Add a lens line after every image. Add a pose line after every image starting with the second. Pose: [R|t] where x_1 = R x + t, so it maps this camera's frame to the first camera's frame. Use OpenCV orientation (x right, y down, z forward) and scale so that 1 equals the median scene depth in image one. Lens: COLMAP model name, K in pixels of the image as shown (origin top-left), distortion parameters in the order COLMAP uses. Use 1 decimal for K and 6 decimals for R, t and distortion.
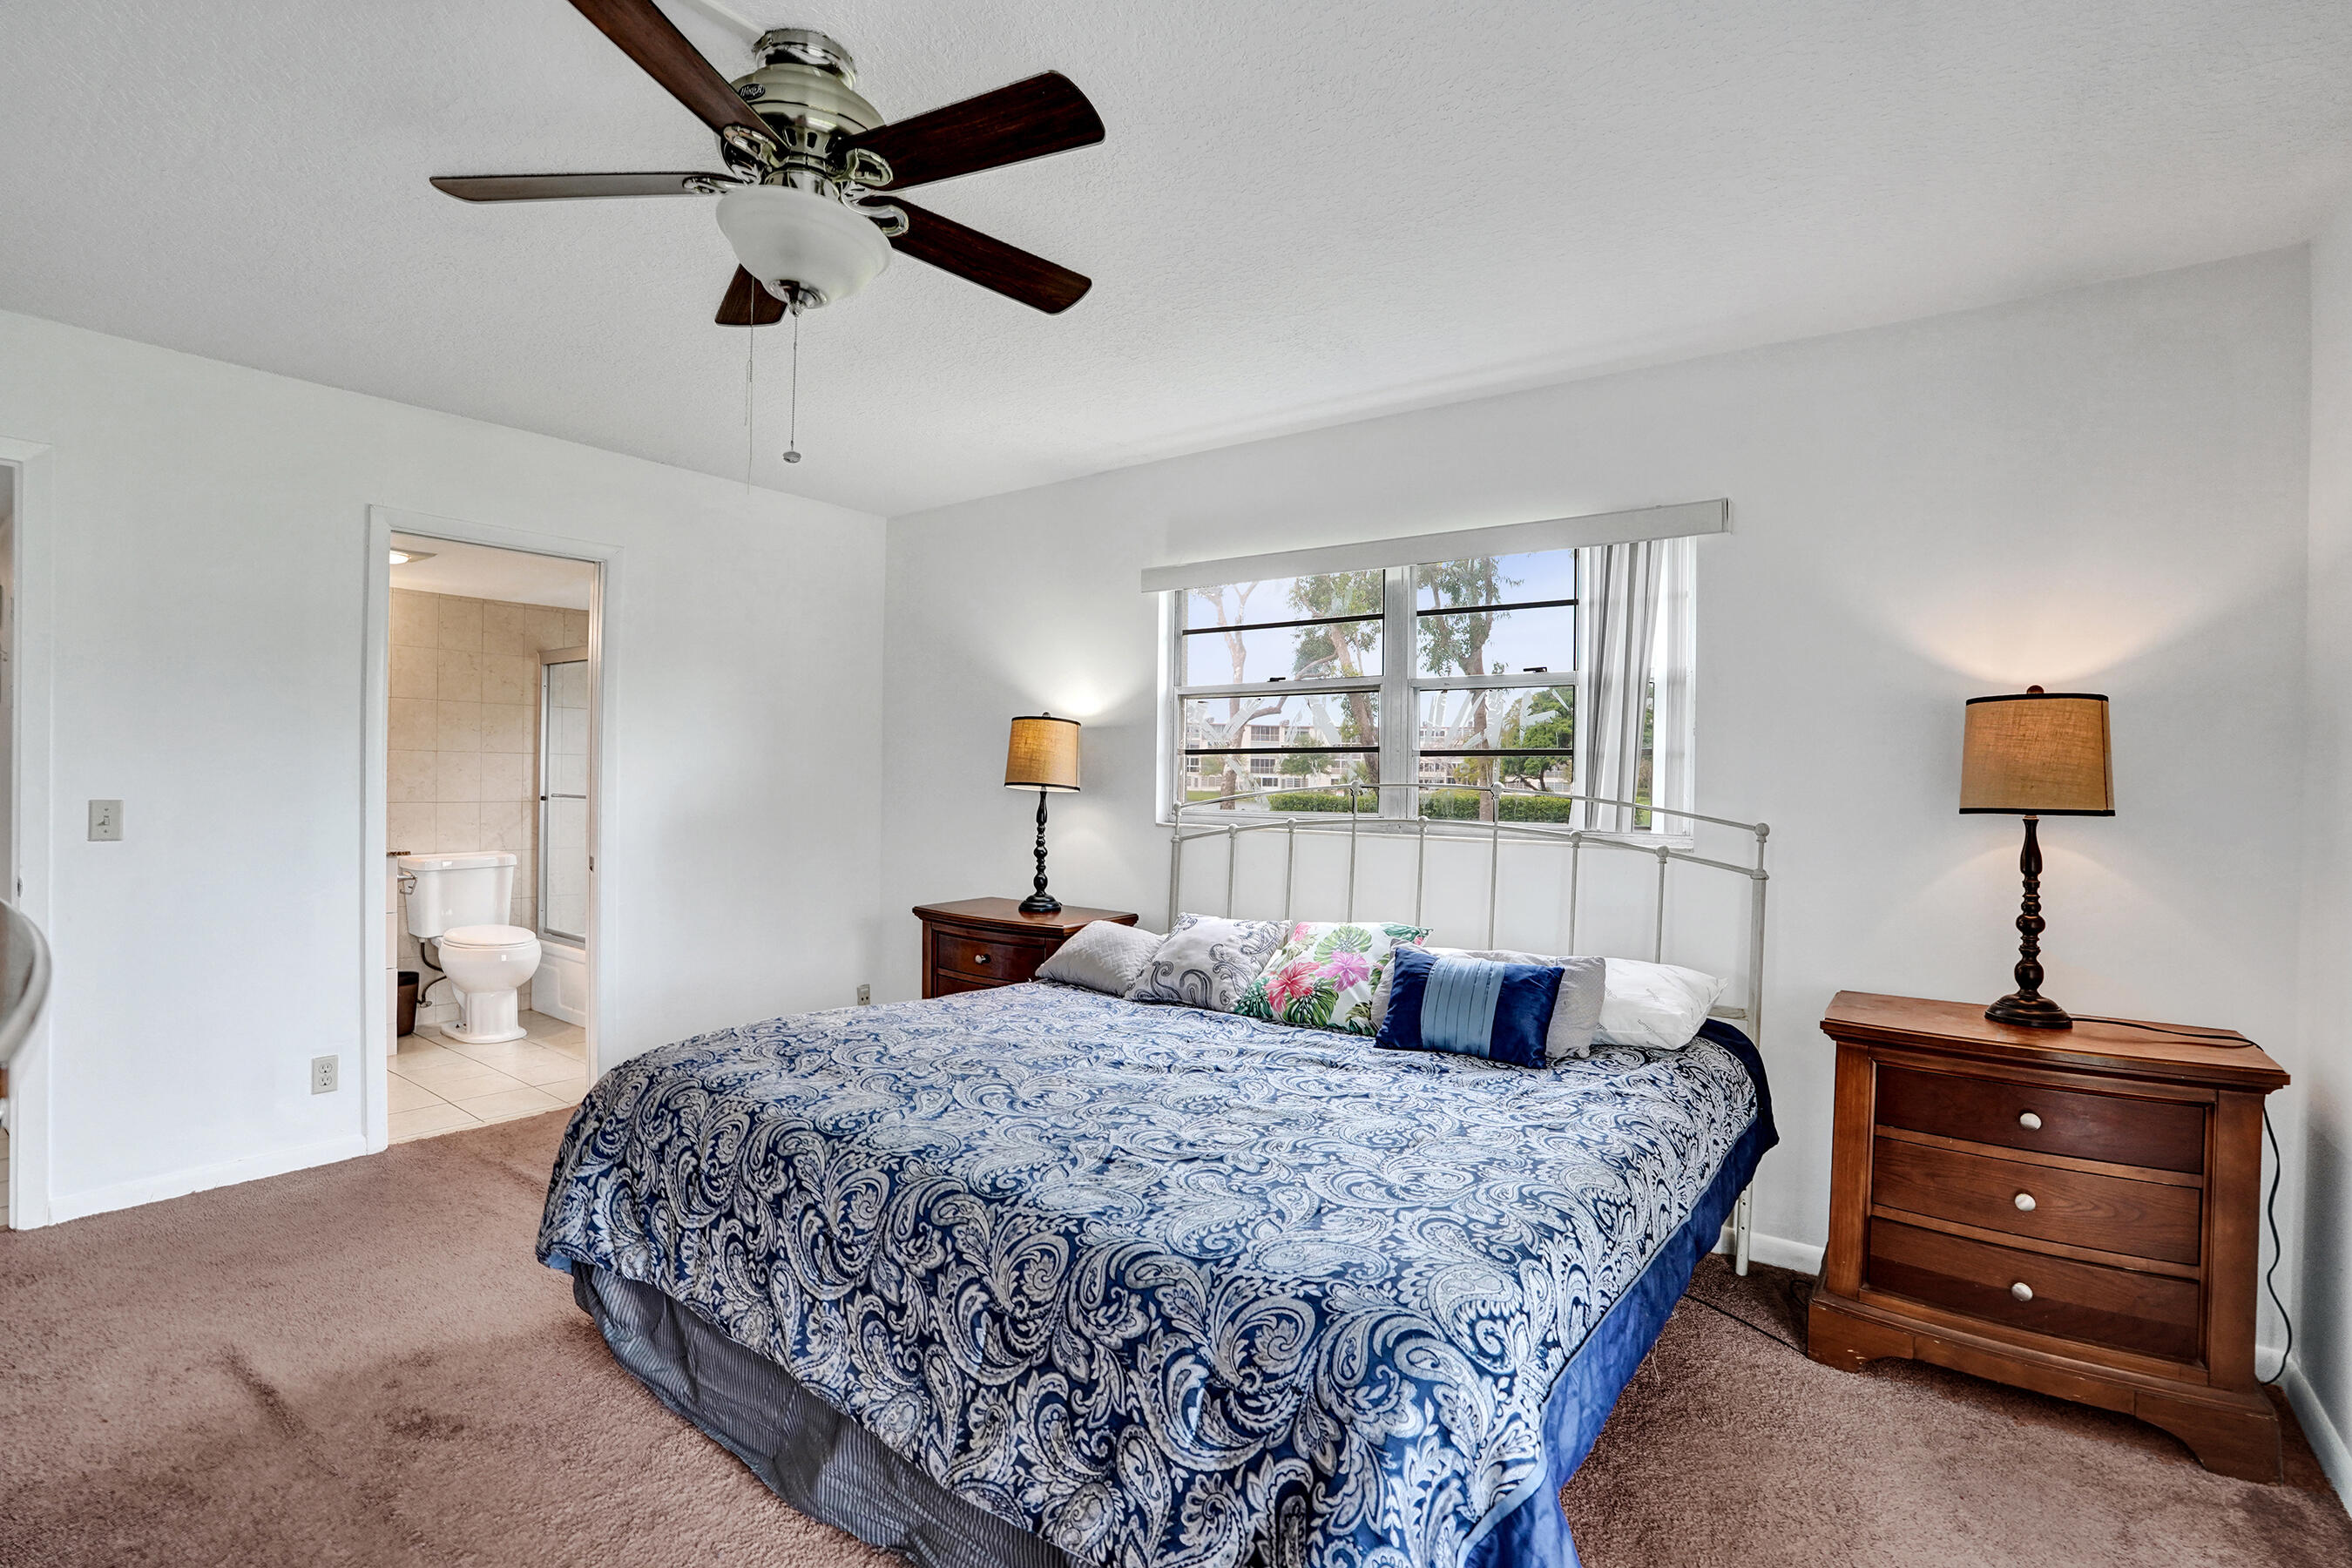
lens RADIAL K [[1085.7, 0, 1171.5], [0, 1085.7, 790.7], [0, 0, 1]] dist [-0.000211, -0.000068]
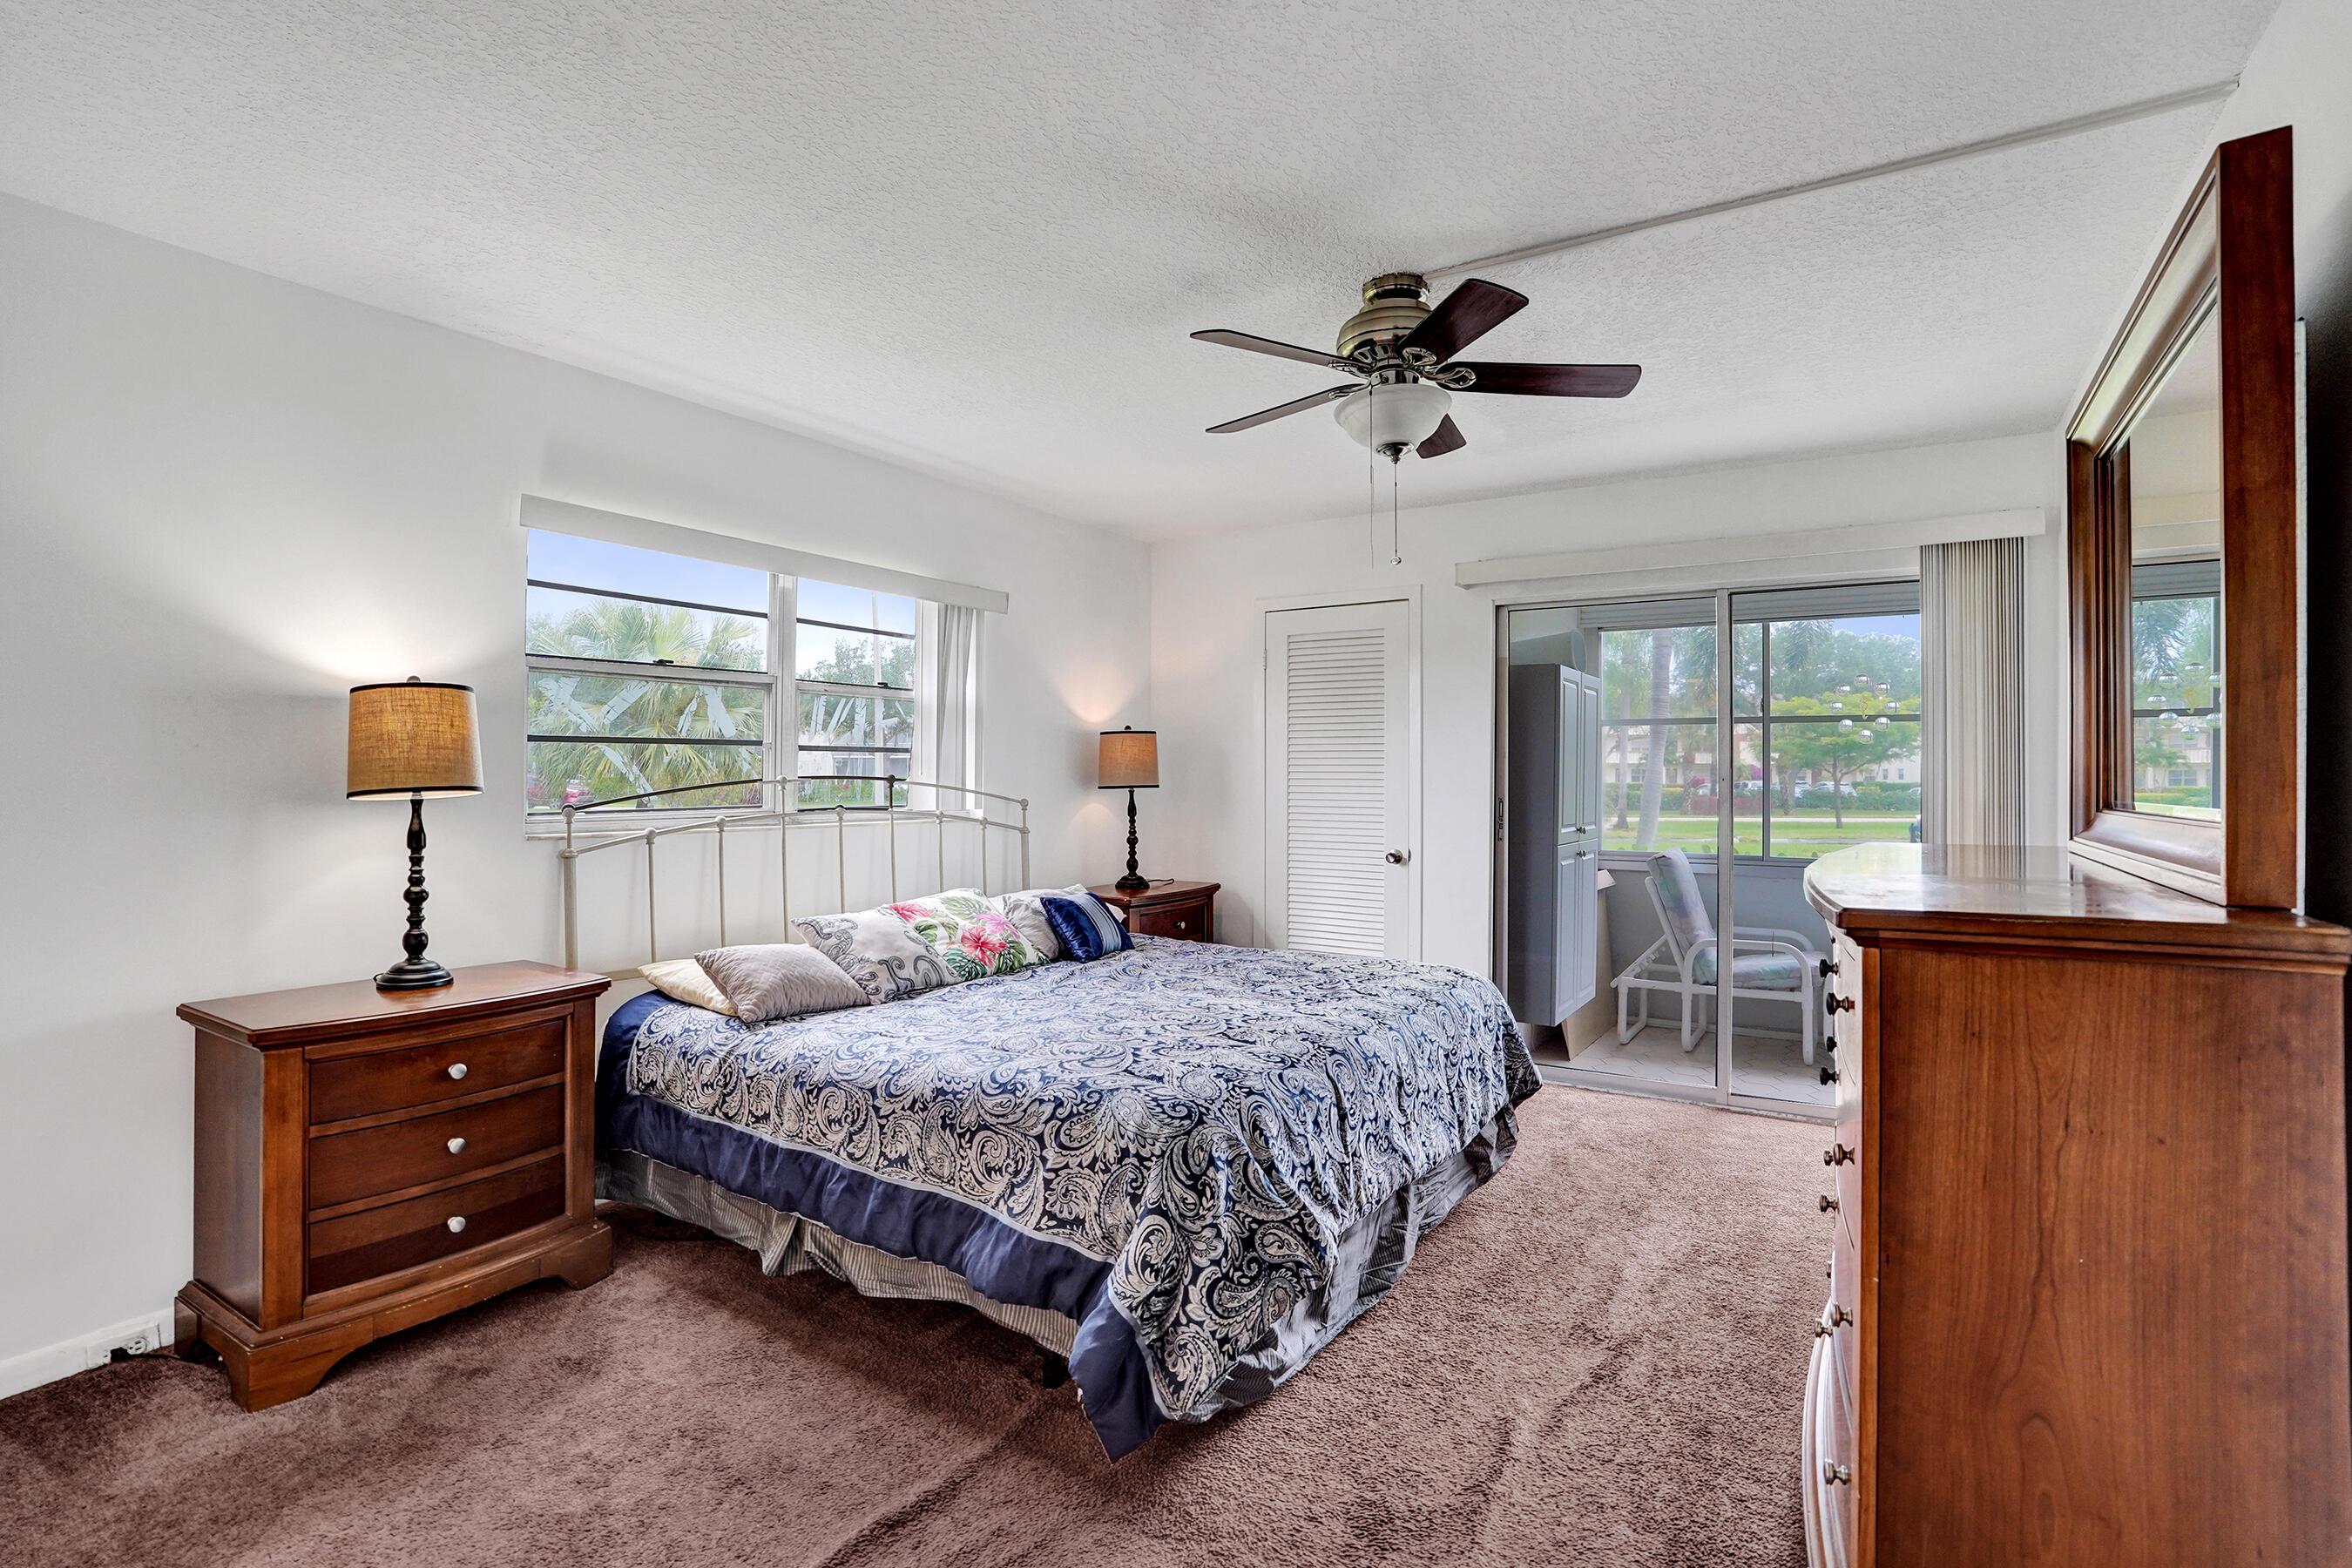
lens RADIAL K [[1085.7, 0, 1172.9], [0, 1085.7, 777.7], [0, 0, 1]] dist [-0.000211, -0.000068]
pose [[-0.000609, -0.017074, 0.999854, -0.762281], [0.010755, 0.999796, 0.017079, -0.018570], [-0.999942, 0.010764, -0.000425, 0.551877]]
